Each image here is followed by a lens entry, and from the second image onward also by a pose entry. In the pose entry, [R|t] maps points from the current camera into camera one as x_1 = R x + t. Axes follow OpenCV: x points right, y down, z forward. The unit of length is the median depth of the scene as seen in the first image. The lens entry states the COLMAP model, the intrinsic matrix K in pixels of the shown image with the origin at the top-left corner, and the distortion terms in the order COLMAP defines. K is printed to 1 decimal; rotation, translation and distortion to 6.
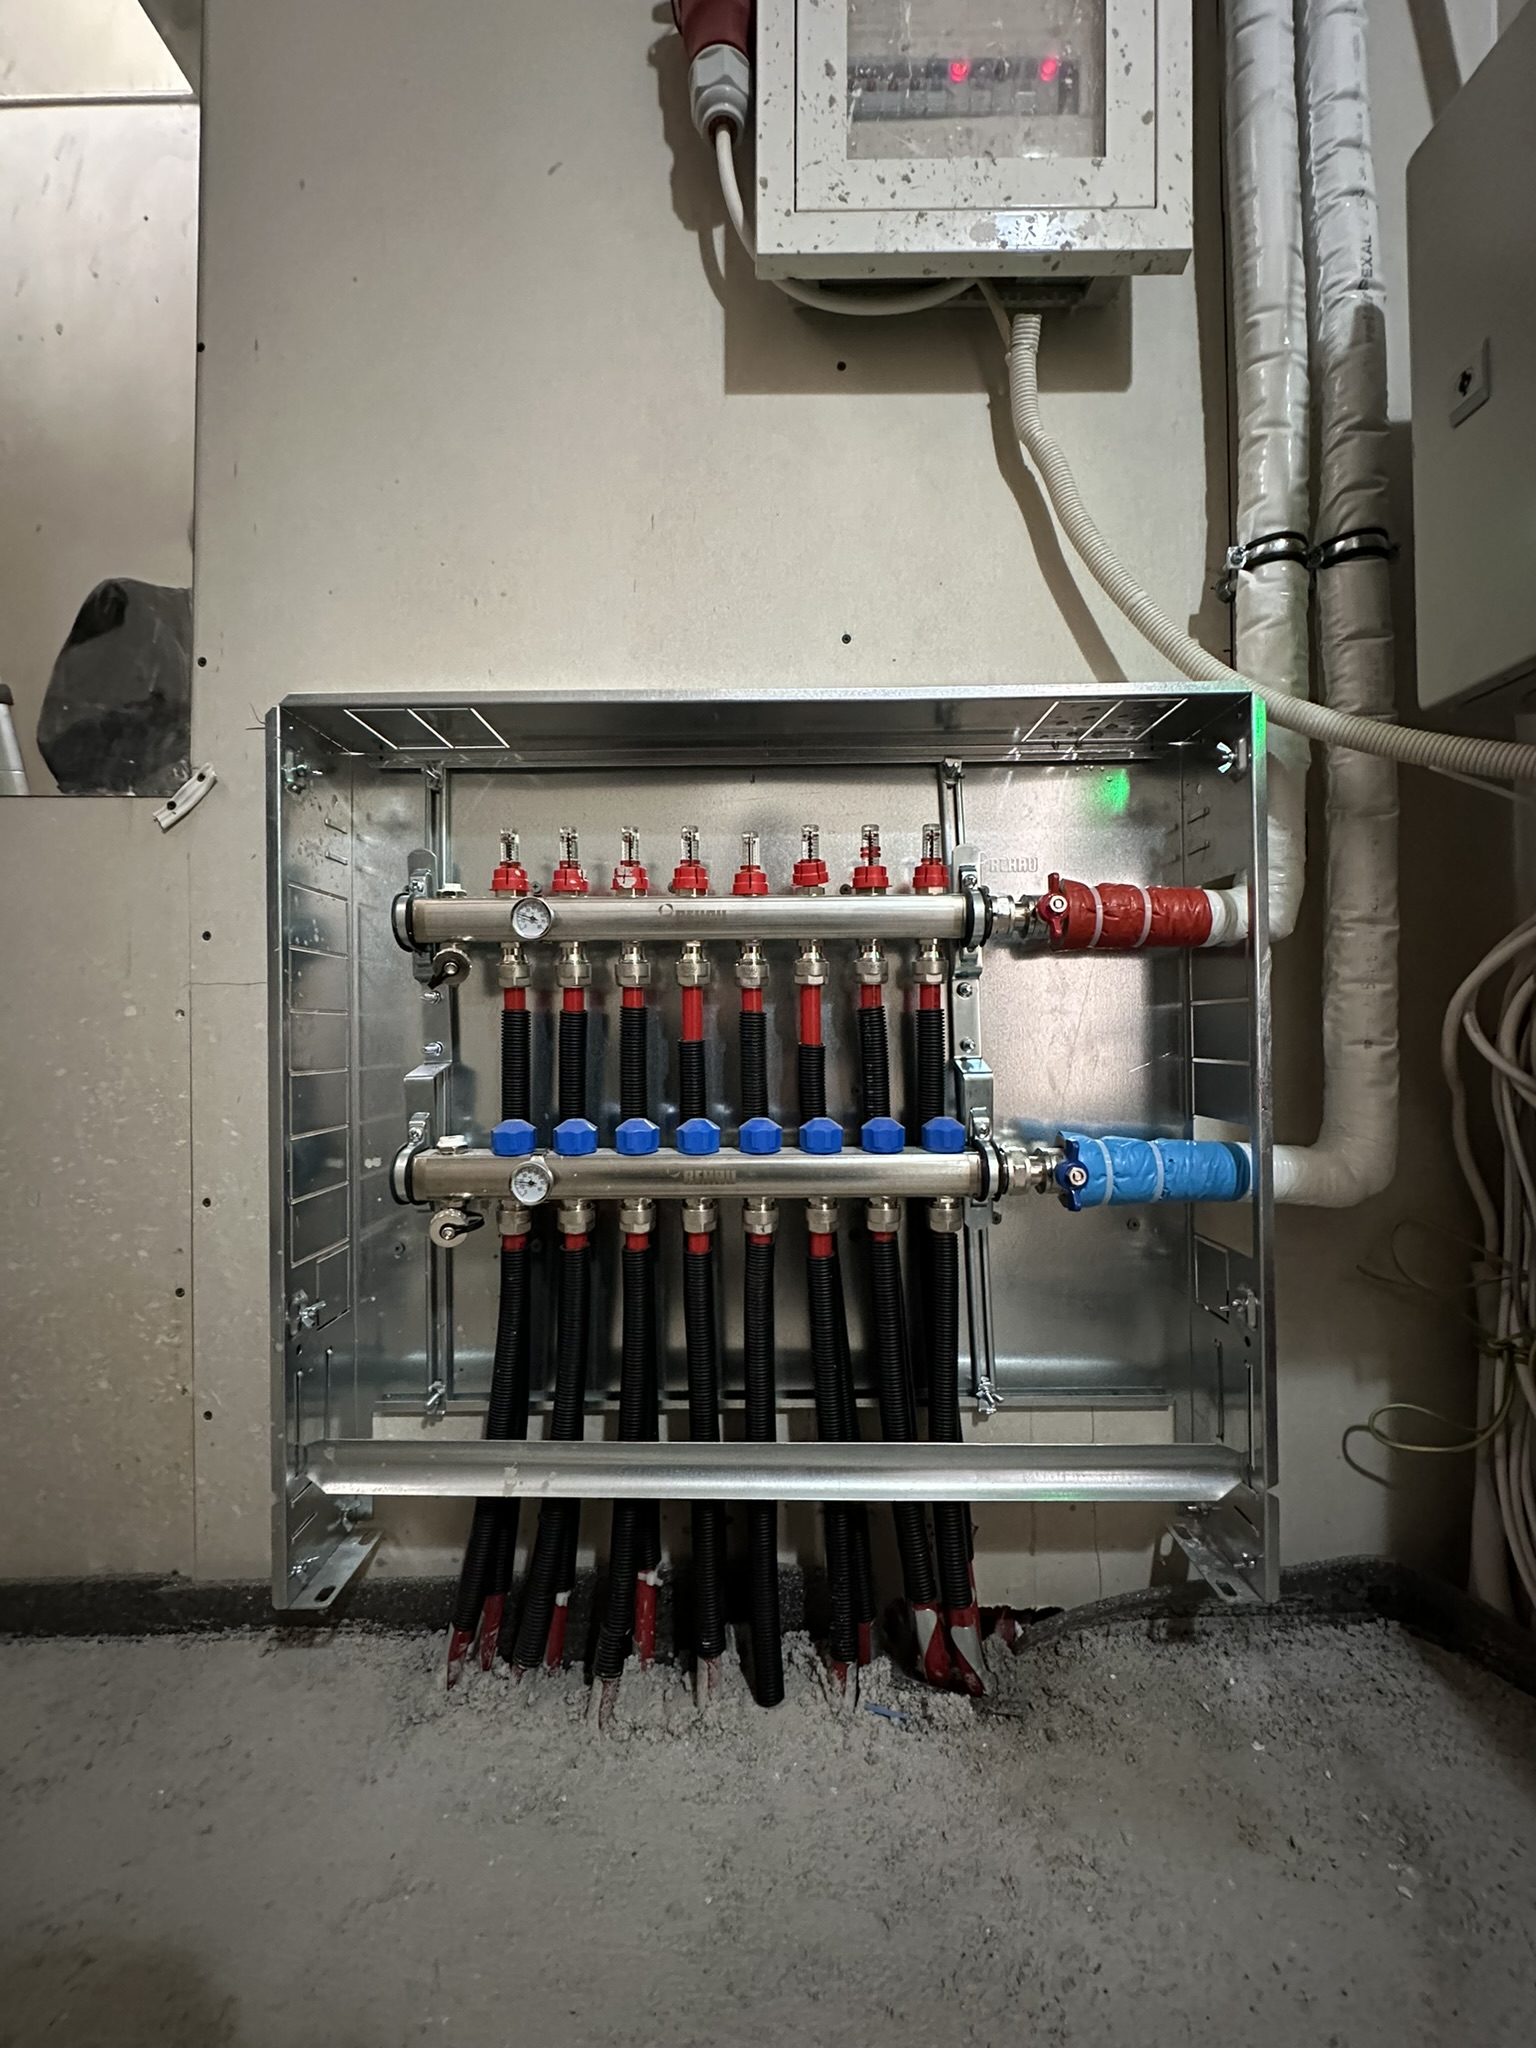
lens RADIAL K [[820.5, 0, 771.9], [0, 820.5, 1019.4], [0, 0, 1]] dist [-0.000912, 0.000036]
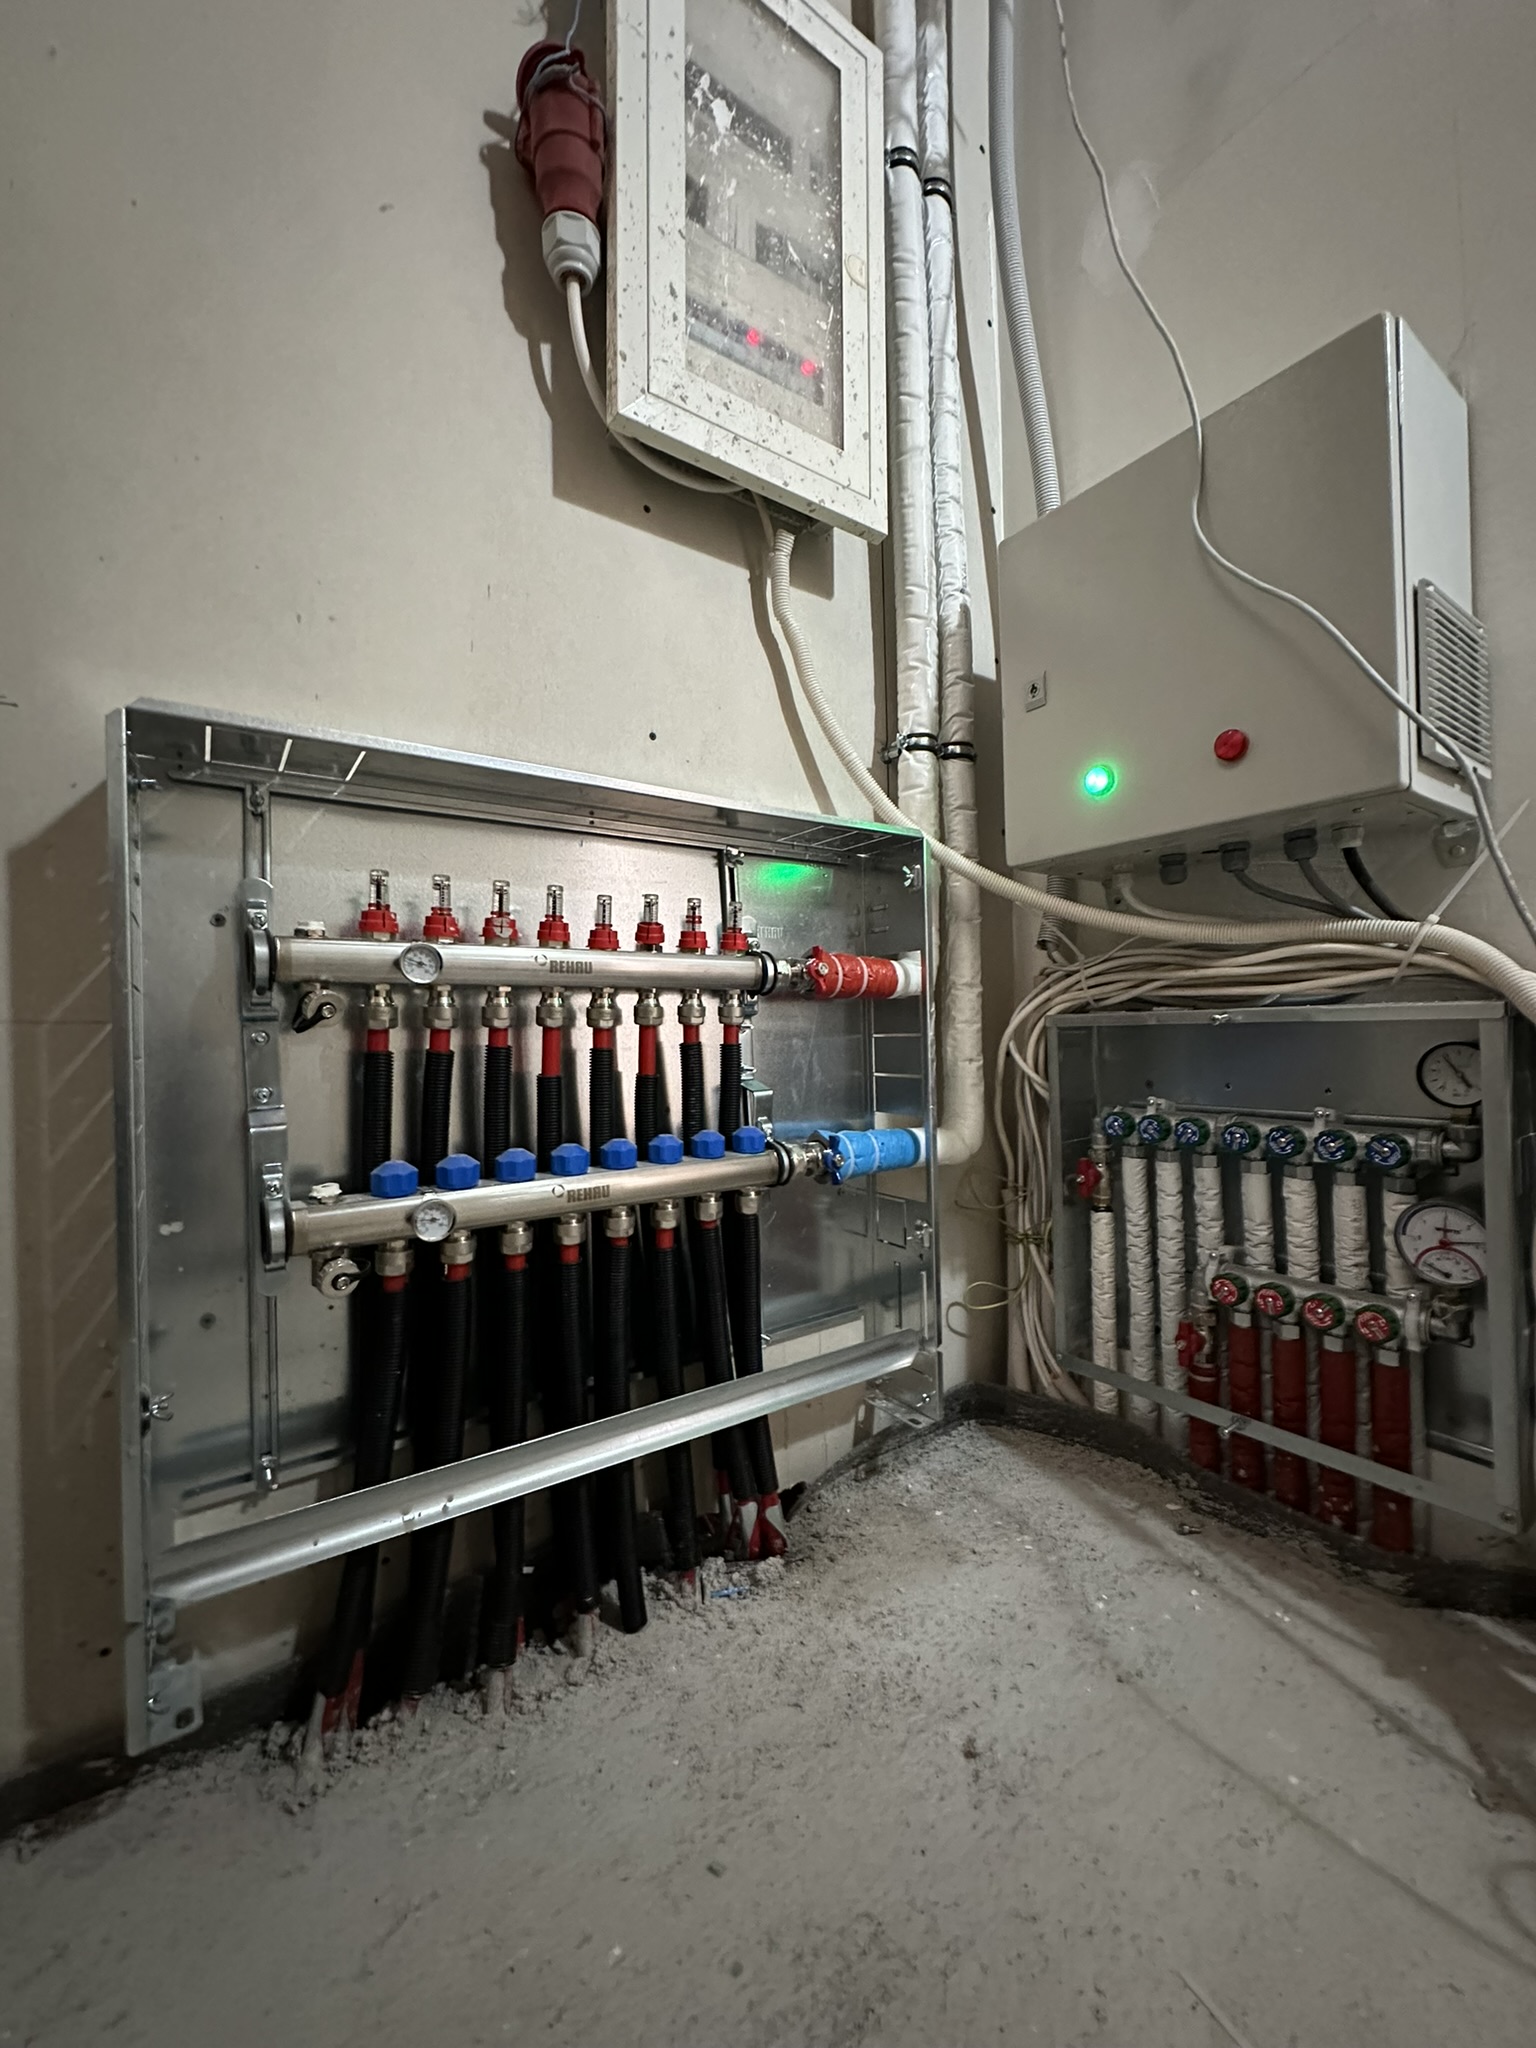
lens RADIAL K [[820.5, 0, 771.9], [0, 820.5, 1019.4], [0, 0, 1]] dist [-0.000912, 0.000036]
pose [[0.814835, -0.000084, 0.579692, -0.517734], [0.005015, 0.999964, -0.006904, -0.042377], [-0.579671, 0.008533, 0.814806, -0.091043]]
